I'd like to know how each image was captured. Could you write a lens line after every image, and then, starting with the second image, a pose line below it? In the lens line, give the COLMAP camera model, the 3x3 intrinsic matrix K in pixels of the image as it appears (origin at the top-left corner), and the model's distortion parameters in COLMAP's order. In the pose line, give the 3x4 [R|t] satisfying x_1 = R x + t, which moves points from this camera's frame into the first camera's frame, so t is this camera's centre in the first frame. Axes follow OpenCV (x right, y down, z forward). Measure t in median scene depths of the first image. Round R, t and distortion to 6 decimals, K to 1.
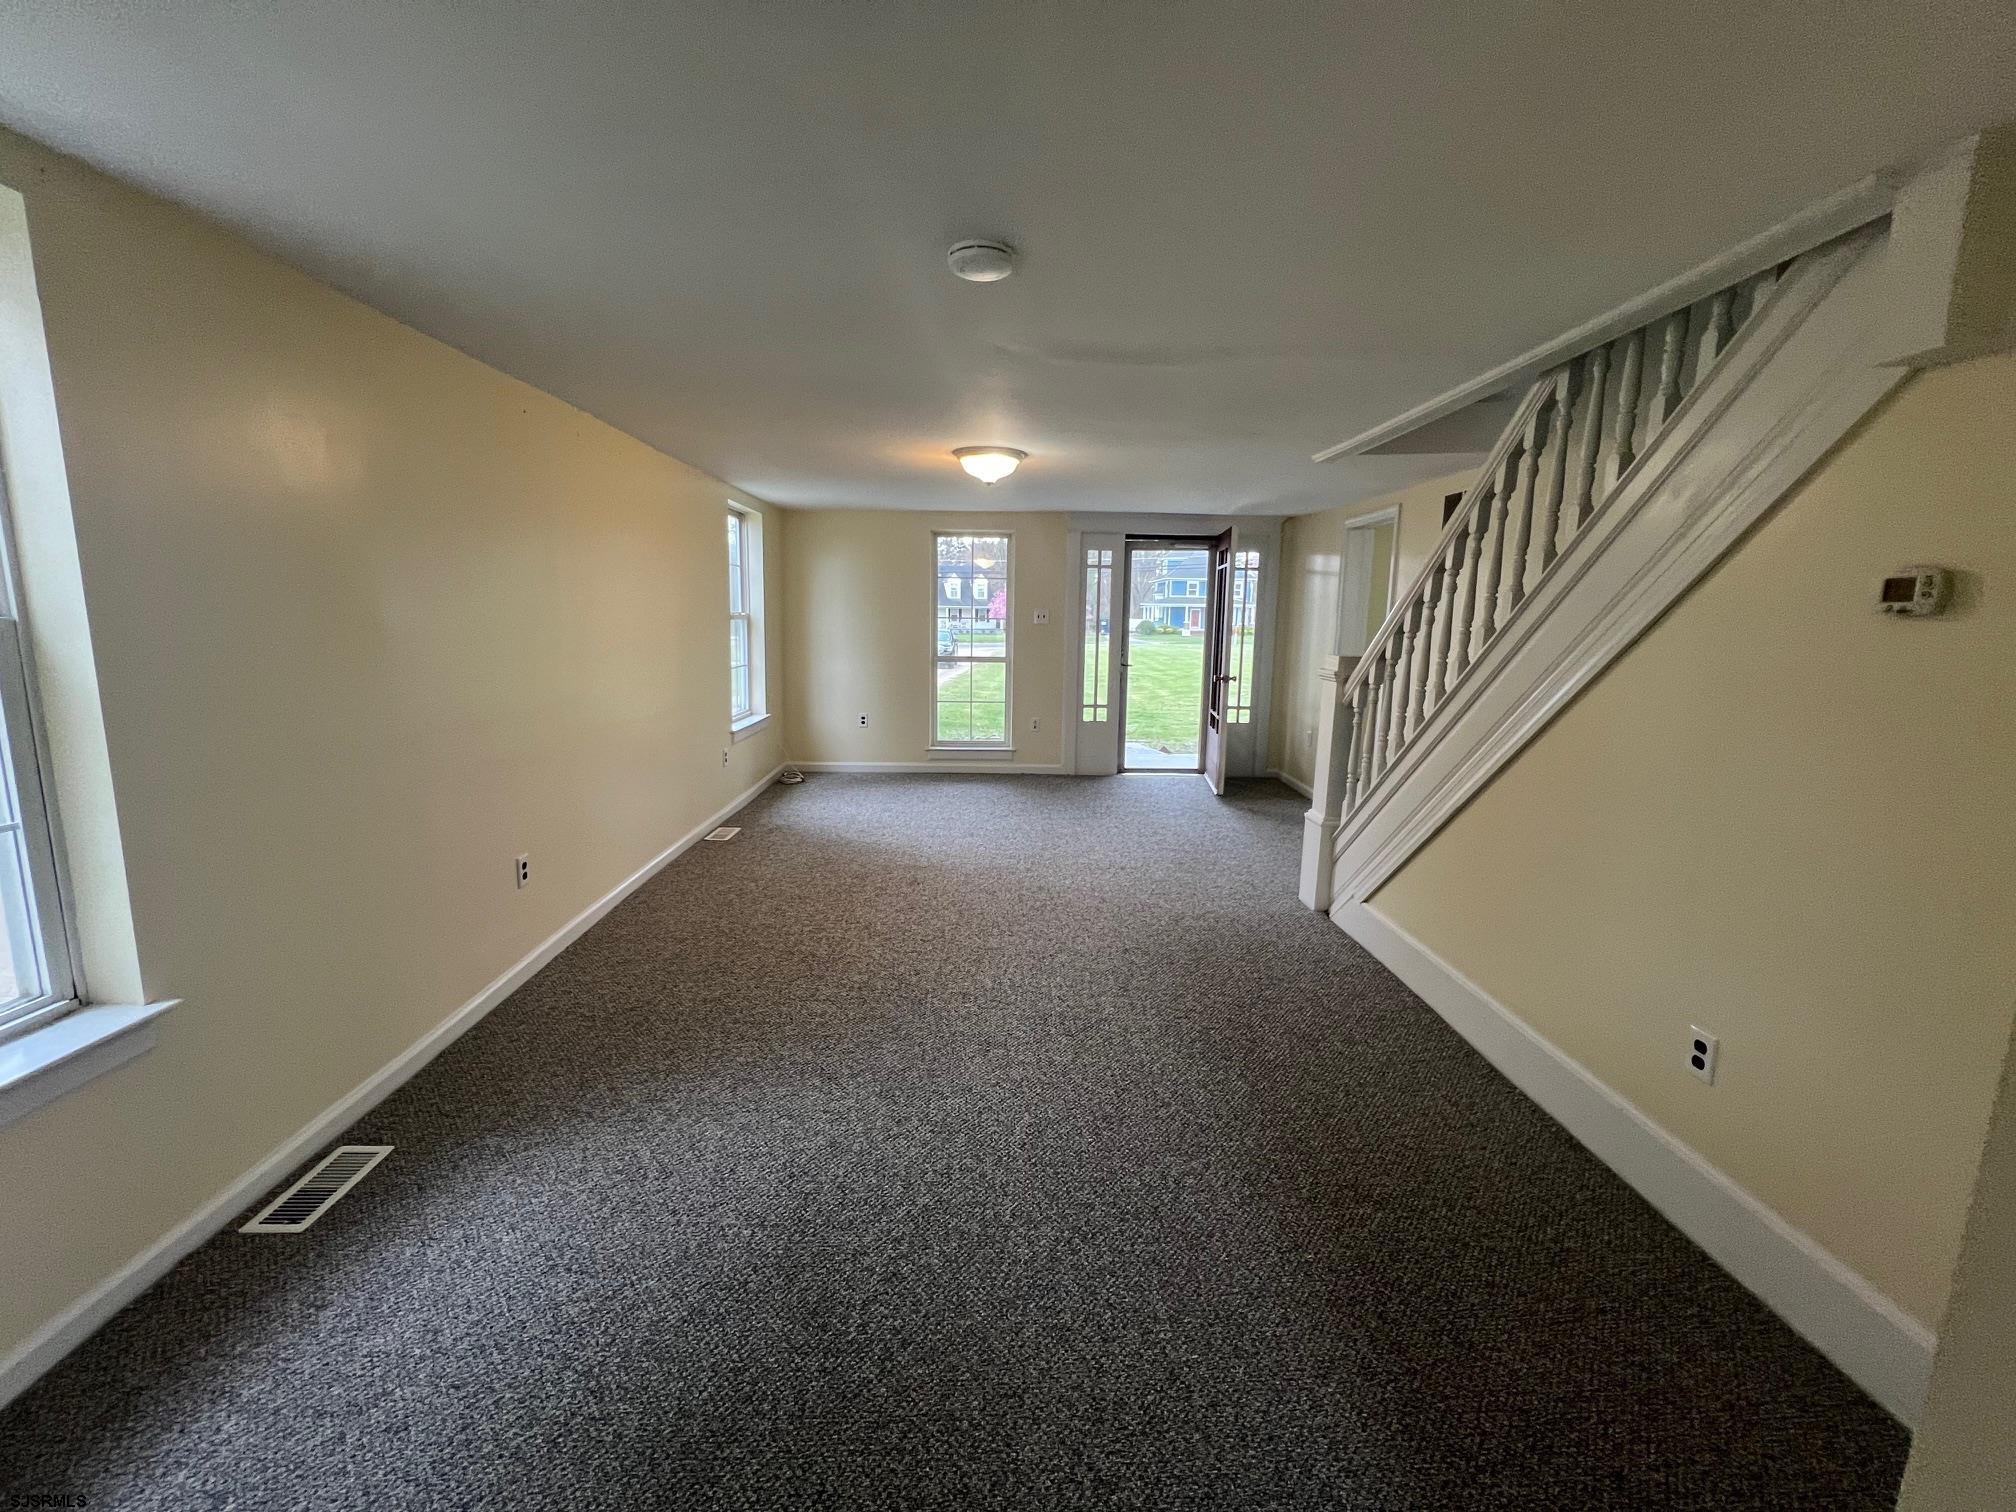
lens RADIAL K [[809.0, 0, 998.9], [0, 809.0, 745.7], [0, 0, 1]] dist [0.000466, 0.000347]
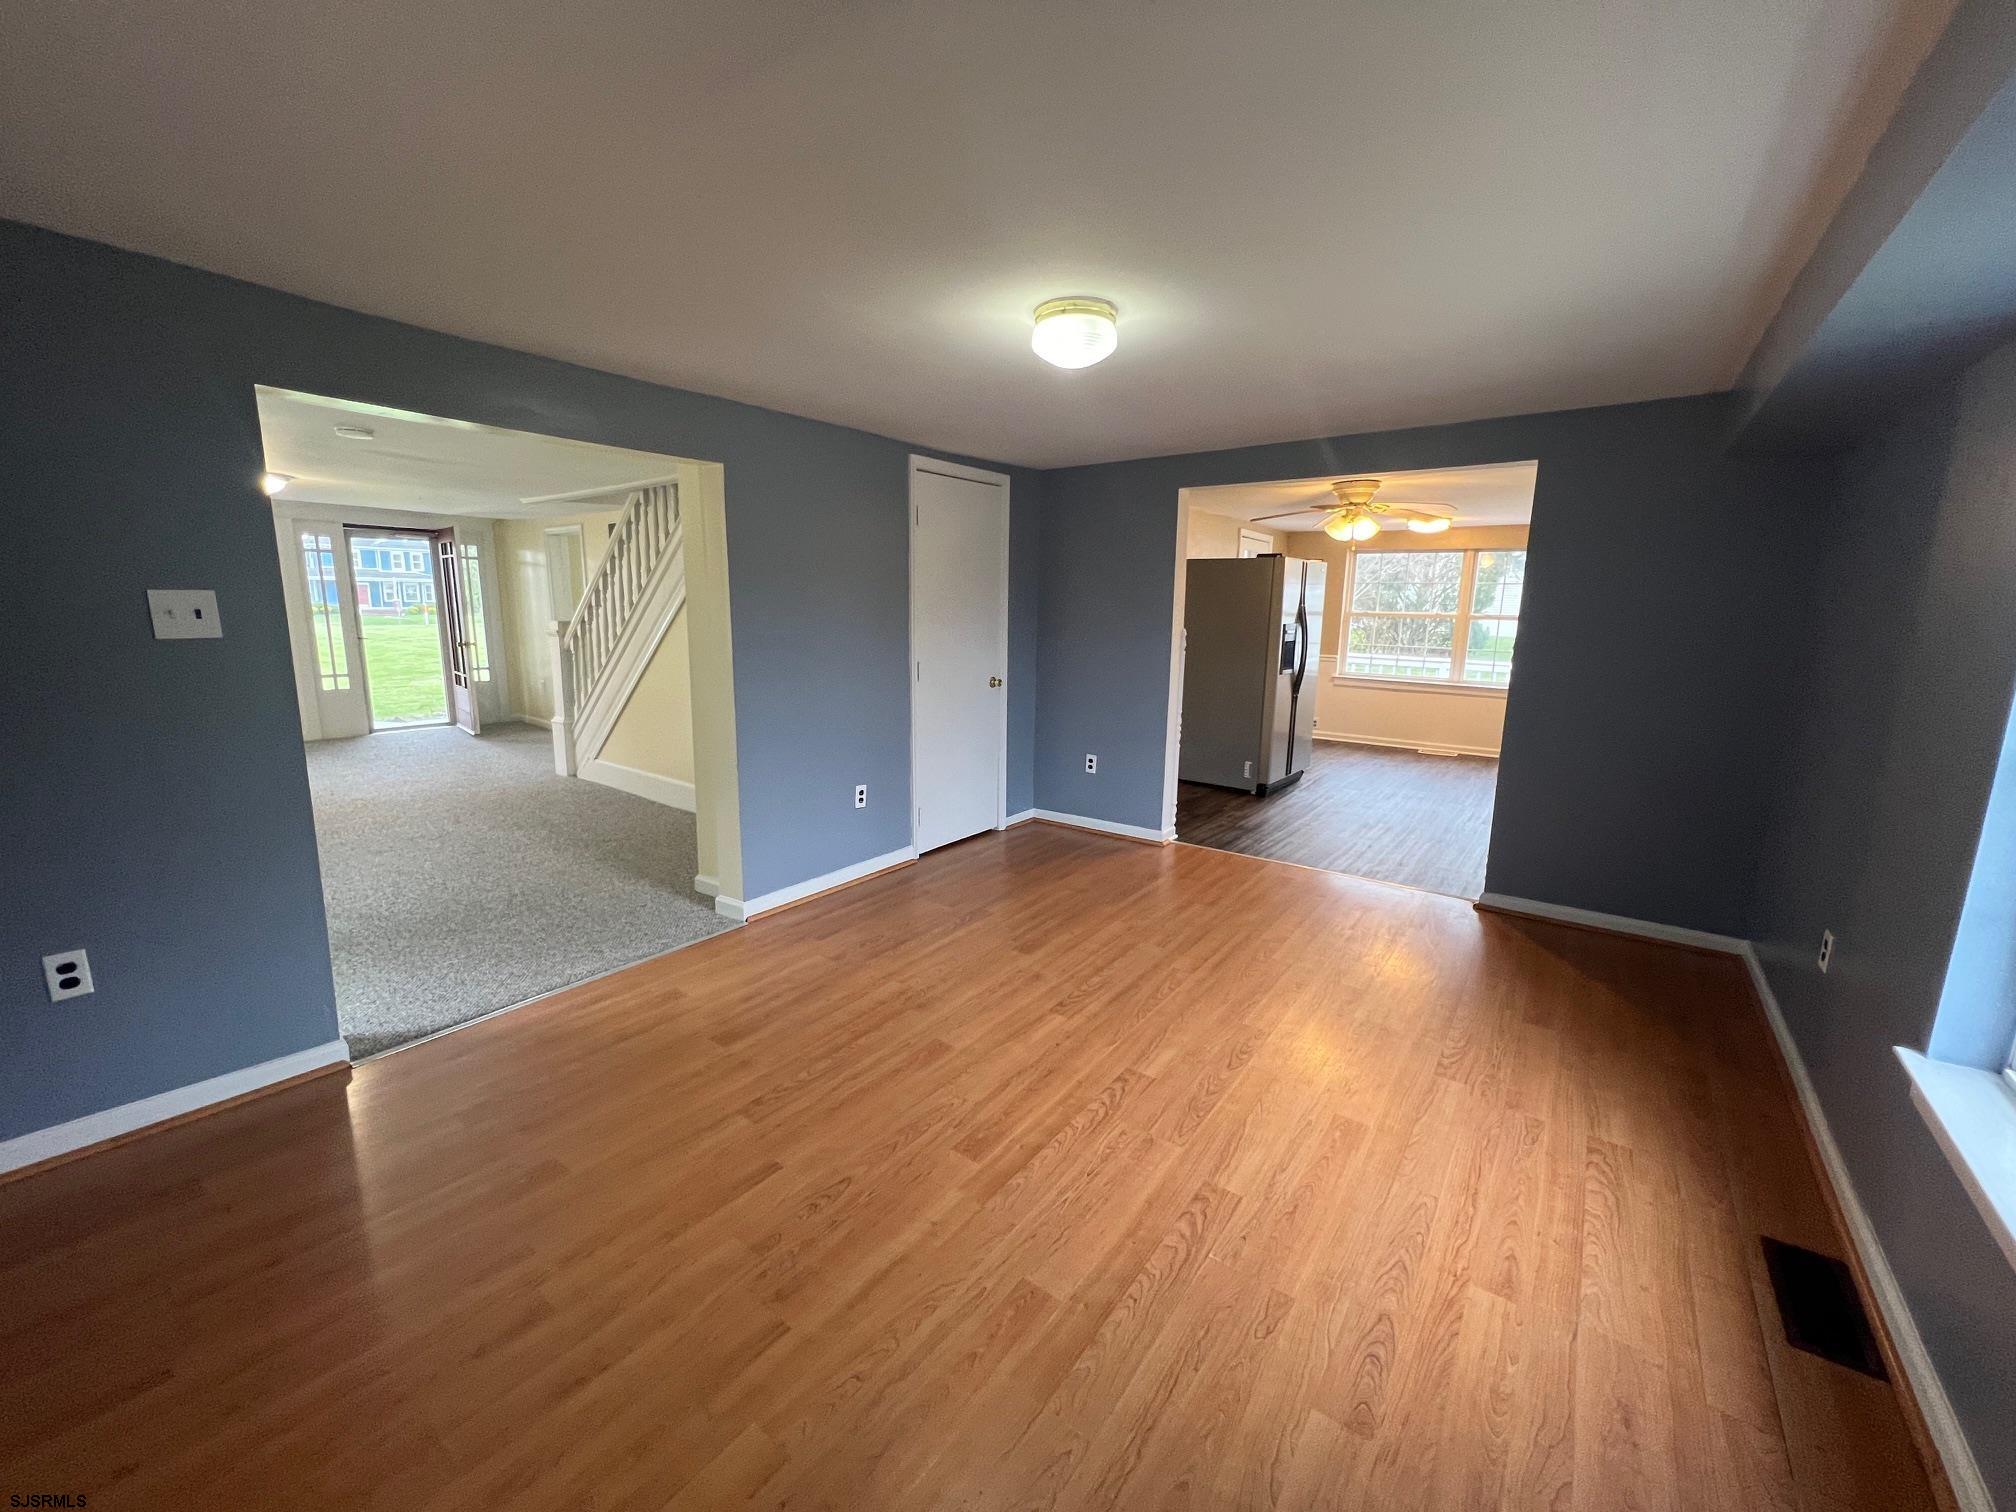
lens RADIAL K [[809.0, 0, 998.9], [0, 809.0, 745.7], [0, 0, 1]] dist [0.000466, 0.000347]
pose [[0.622552, -0.140198, 0.769918, -0.212150], [0.118849, 0.989348, 0.084054, 0.070800], [-0.773501, 0.039176, 0.632583, -0.477236]]
